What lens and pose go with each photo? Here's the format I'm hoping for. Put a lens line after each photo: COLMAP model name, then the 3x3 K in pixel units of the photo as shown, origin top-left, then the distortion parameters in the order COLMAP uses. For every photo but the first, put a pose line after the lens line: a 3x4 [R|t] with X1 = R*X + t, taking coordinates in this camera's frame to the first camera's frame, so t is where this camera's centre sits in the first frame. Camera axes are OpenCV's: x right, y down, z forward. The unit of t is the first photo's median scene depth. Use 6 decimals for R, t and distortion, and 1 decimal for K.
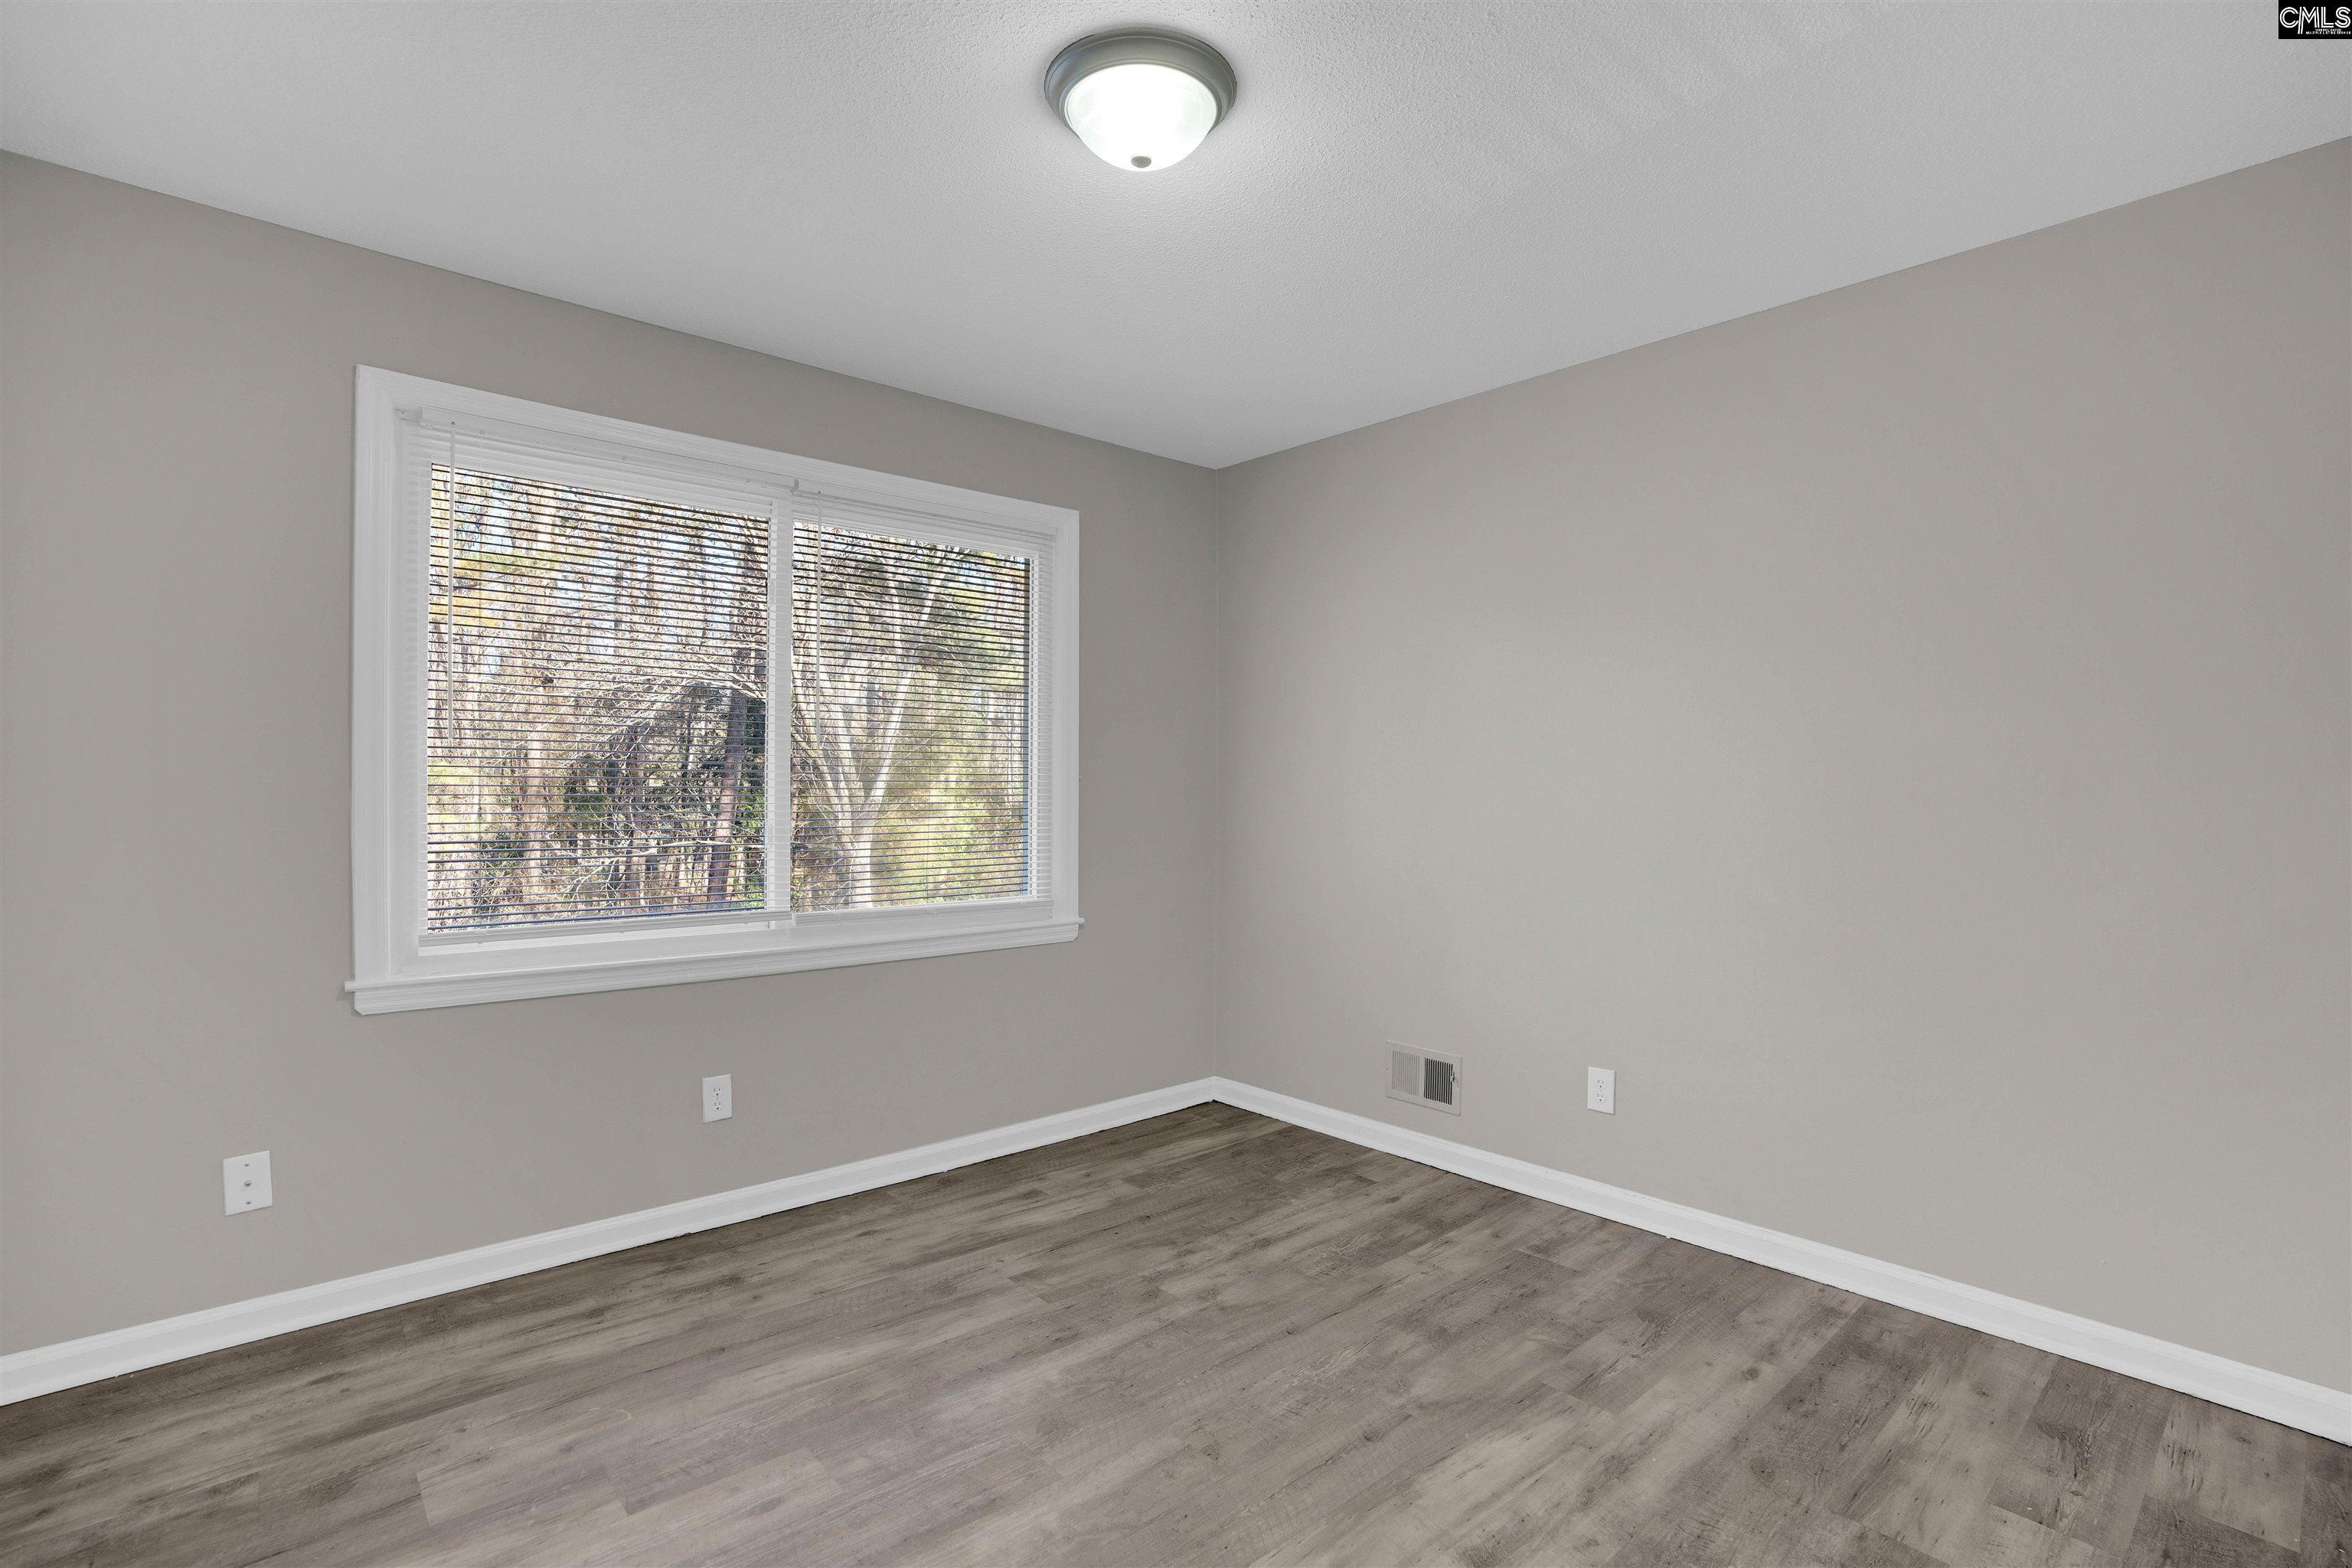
lens RADIAL K [[1137.6, 0, 1169.8], [0, 1137.6, 746.1], [0, 0, 1]] dist [-0.060969, 0.028239]
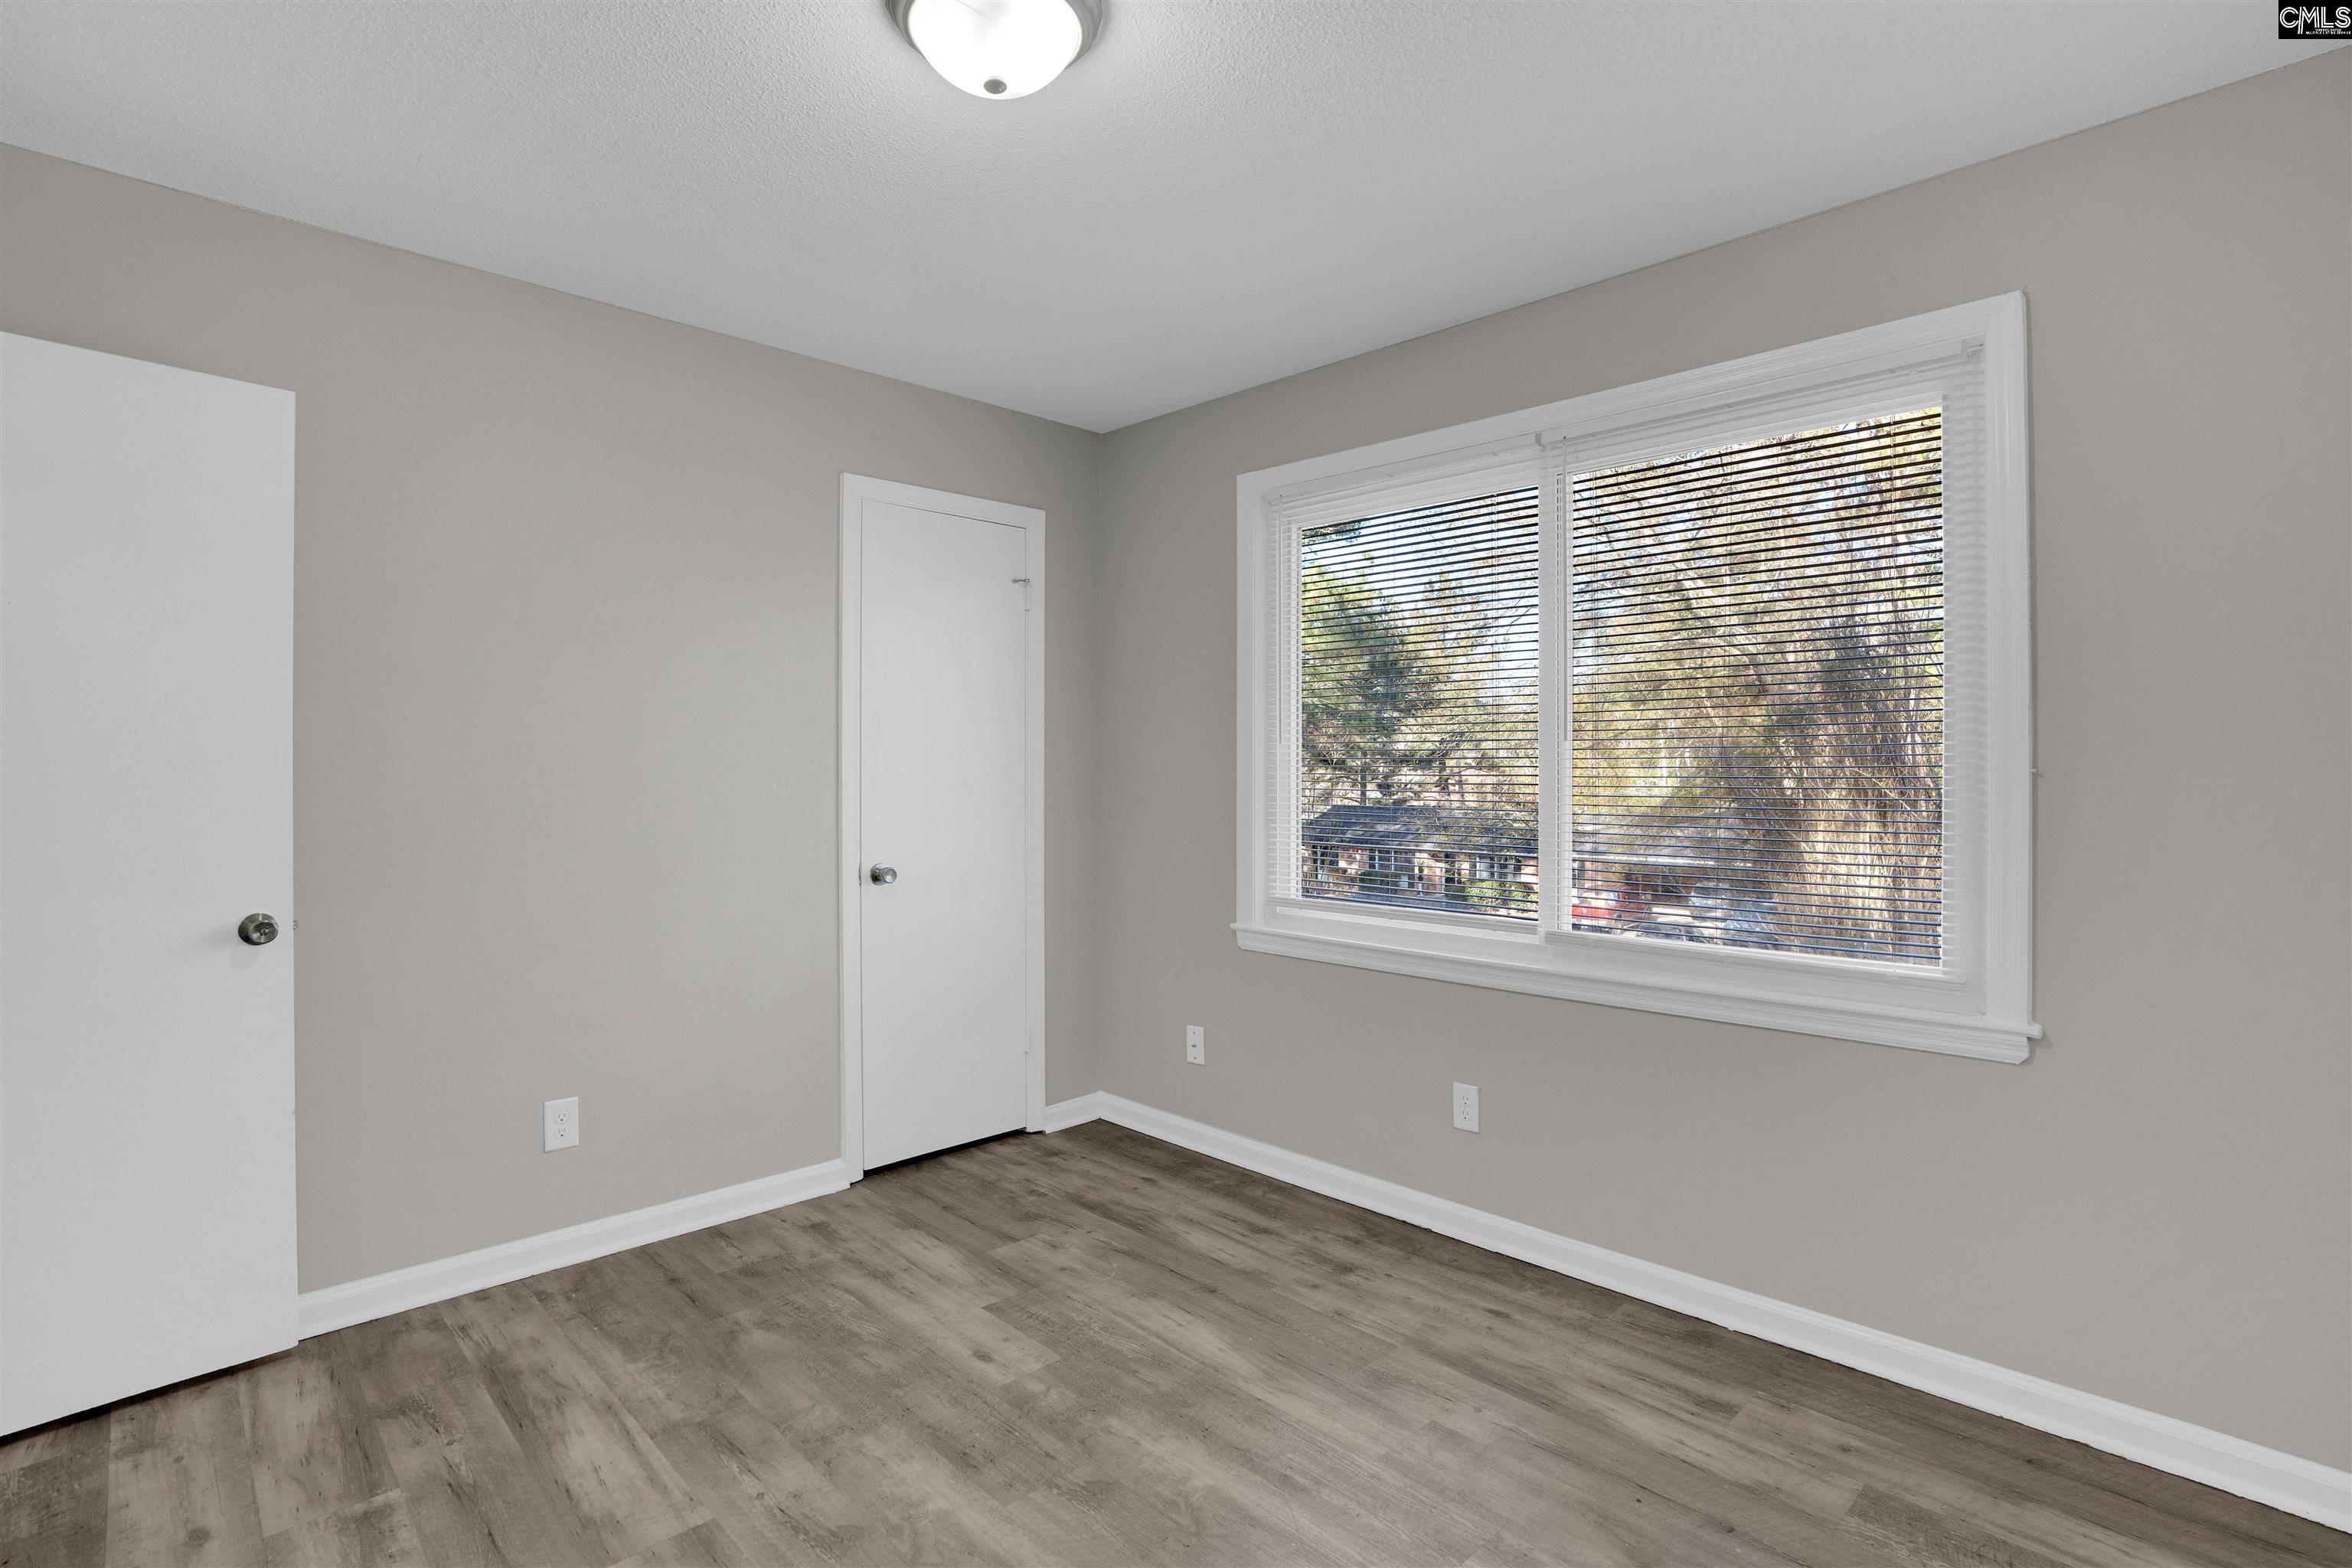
lens RADIAL K [[1137.6, 0, 1169.8], [0, 1137.6, 746.1], [0, 0, 1]] dist [-0.060969, 0.028239]
pose [[0.032326, -0.029823, -0.999032, 0.648752], [0.029834, 0.999138, -0.028861, 0.028373], [0.999032, -0.028872, 0.033188, 0.833585]]
